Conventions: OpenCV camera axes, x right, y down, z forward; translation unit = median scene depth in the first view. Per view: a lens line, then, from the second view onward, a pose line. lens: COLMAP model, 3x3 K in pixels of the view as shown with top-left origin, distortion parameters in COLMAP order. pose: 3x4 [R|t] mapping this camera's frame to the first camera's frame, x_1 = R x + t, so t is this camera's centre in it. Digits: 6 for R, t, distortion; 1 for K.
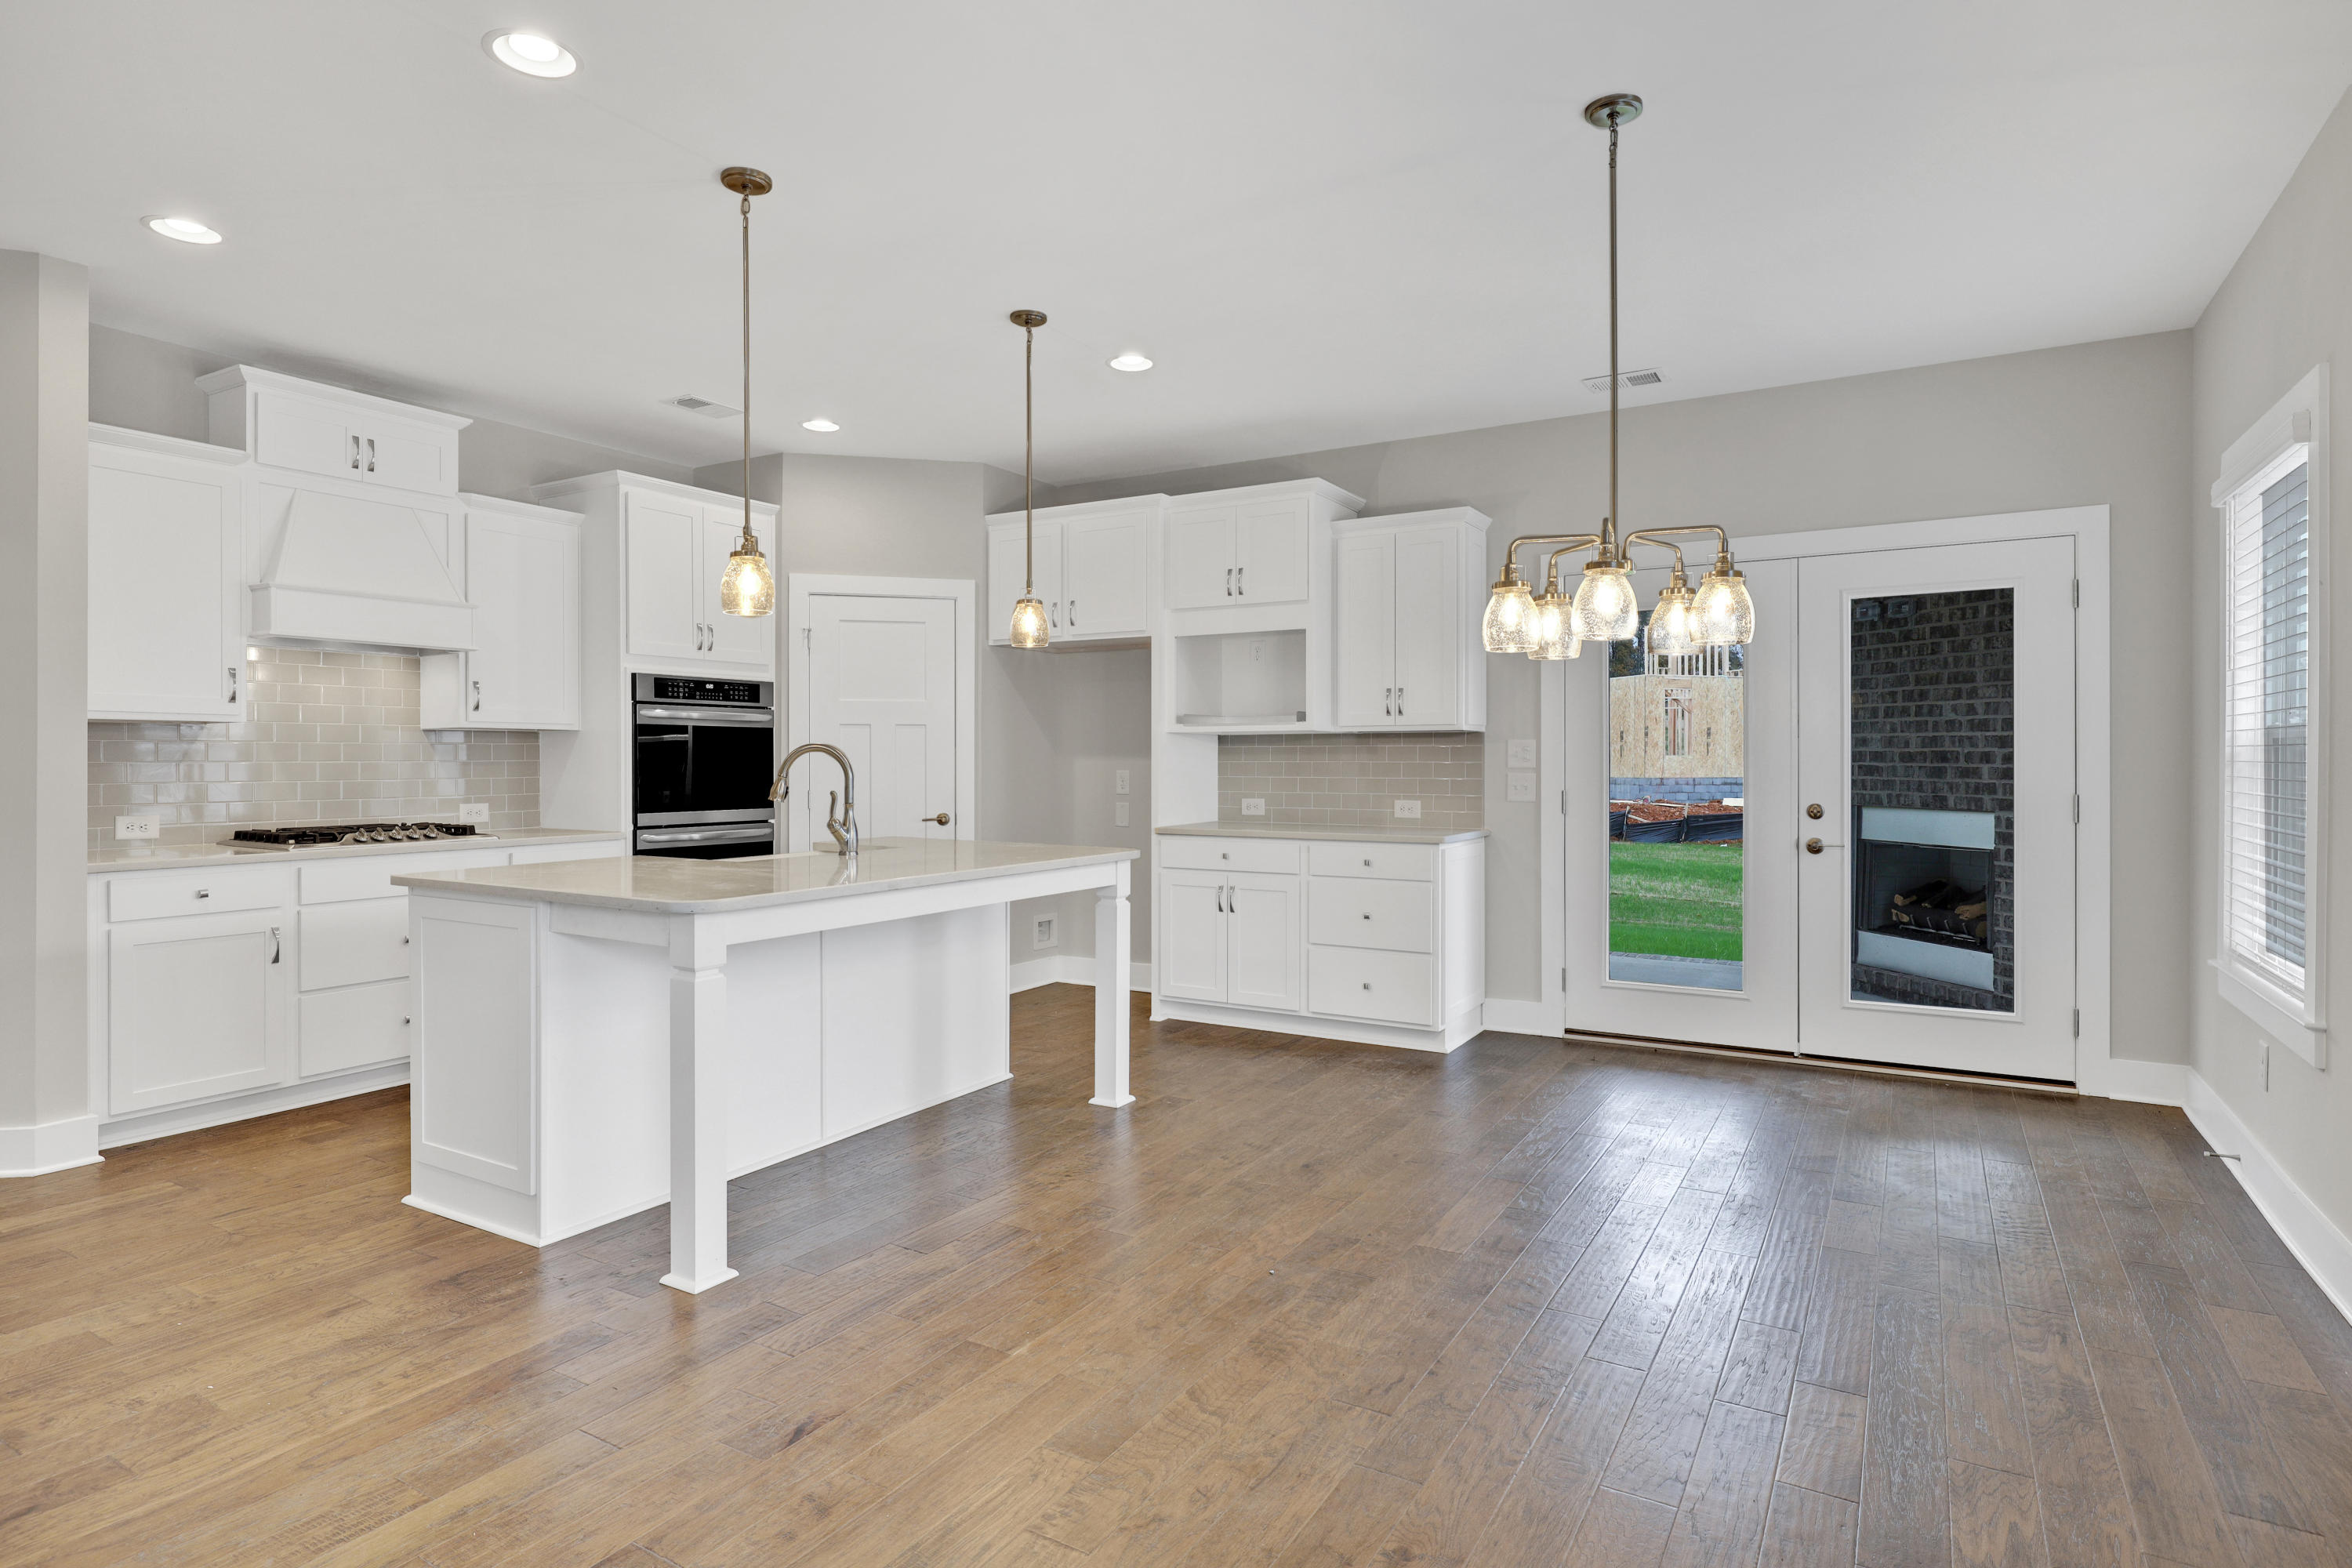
lens RADIAL K [[1234.7, 0, 1171.3], [0, 1234.7, 781.3], [0, 0, 1]] dist [0.001825, 0.000467]
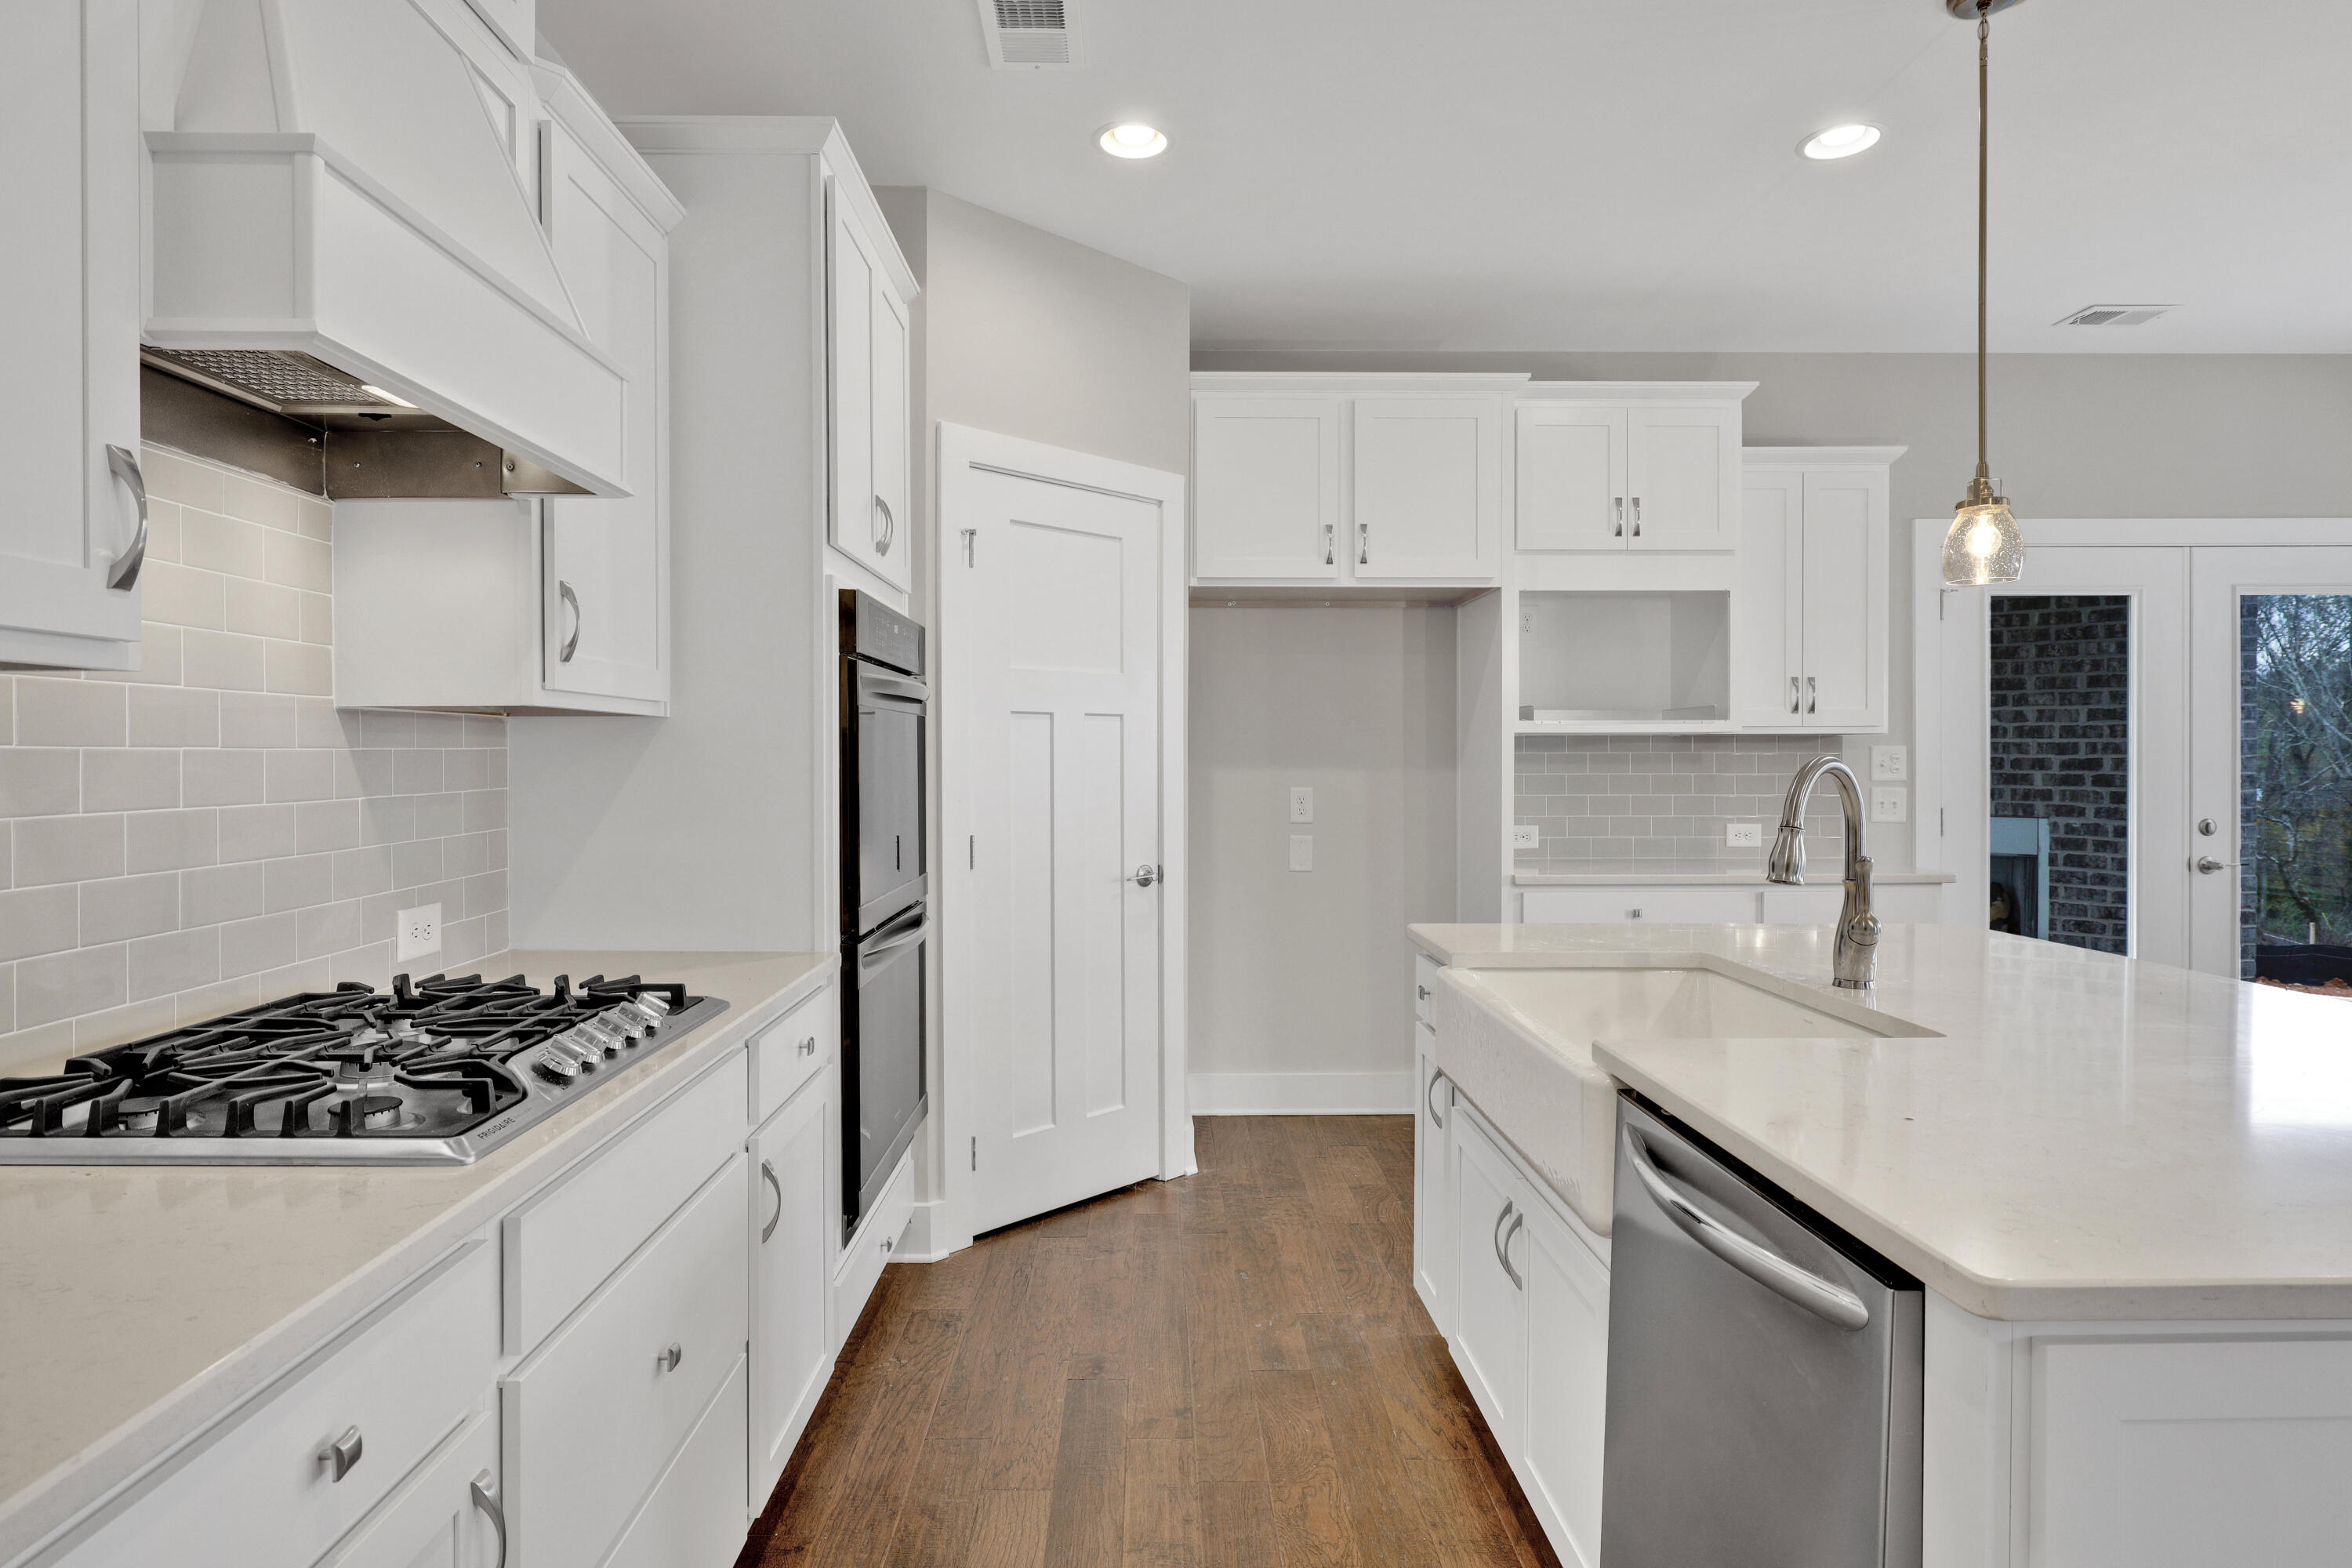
lens RADIAL K [[1301.2, 0, 1167.8], [0, 1301.2, 782.6], [0, 0, 1]] dist [0.003346, 0.000718]
pose [[0.847979, -0.011583, 0.529903, -0.613450], [0.010191, 0.999933, 0.005550, -0.020925], [-0.529932, 0.000694, 0.848040, 0.570115]]
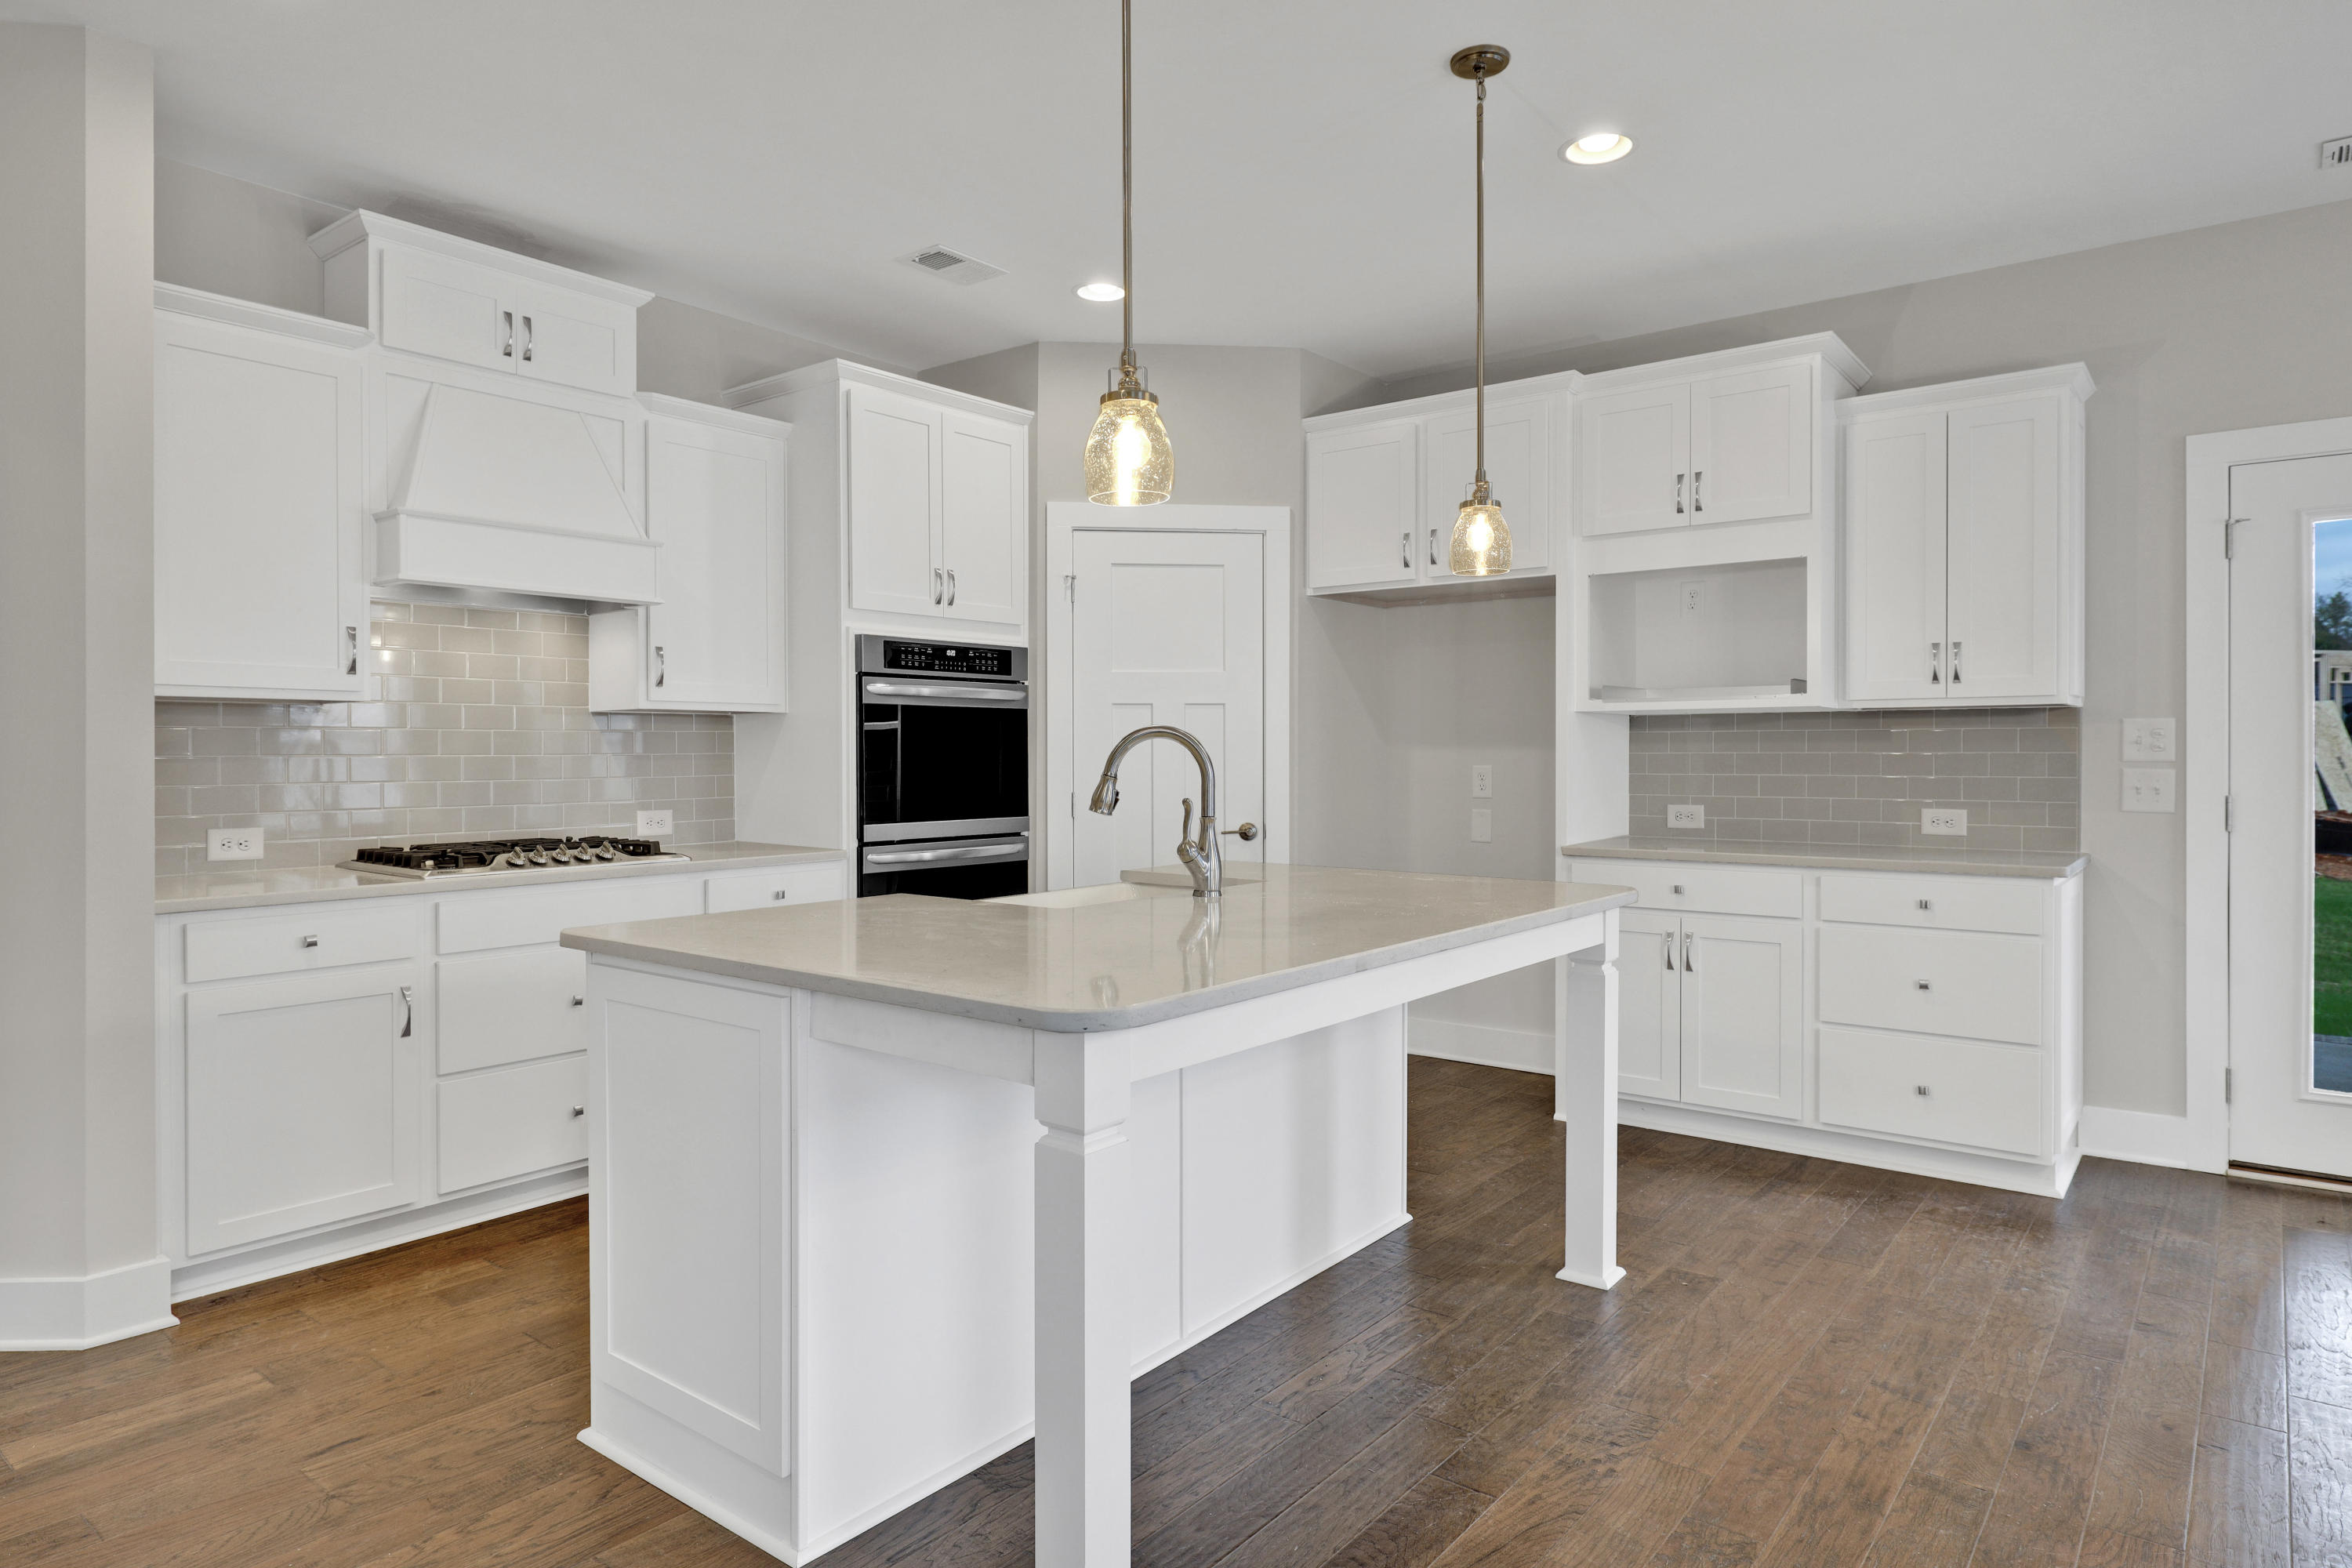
lens RADIAL K [[1371.4, 0, 1176.0], [0, 1371.4, 784.0], [0, 0, 1]] dist [0.004969, 0.000774]
pose [[0.991429, 0.000602, -0.130642, -0.146132], [0.000101, 0.999986, 0.005370, -0.002820], [0.130644, -0.005337, 0.991415, 0.220883]]
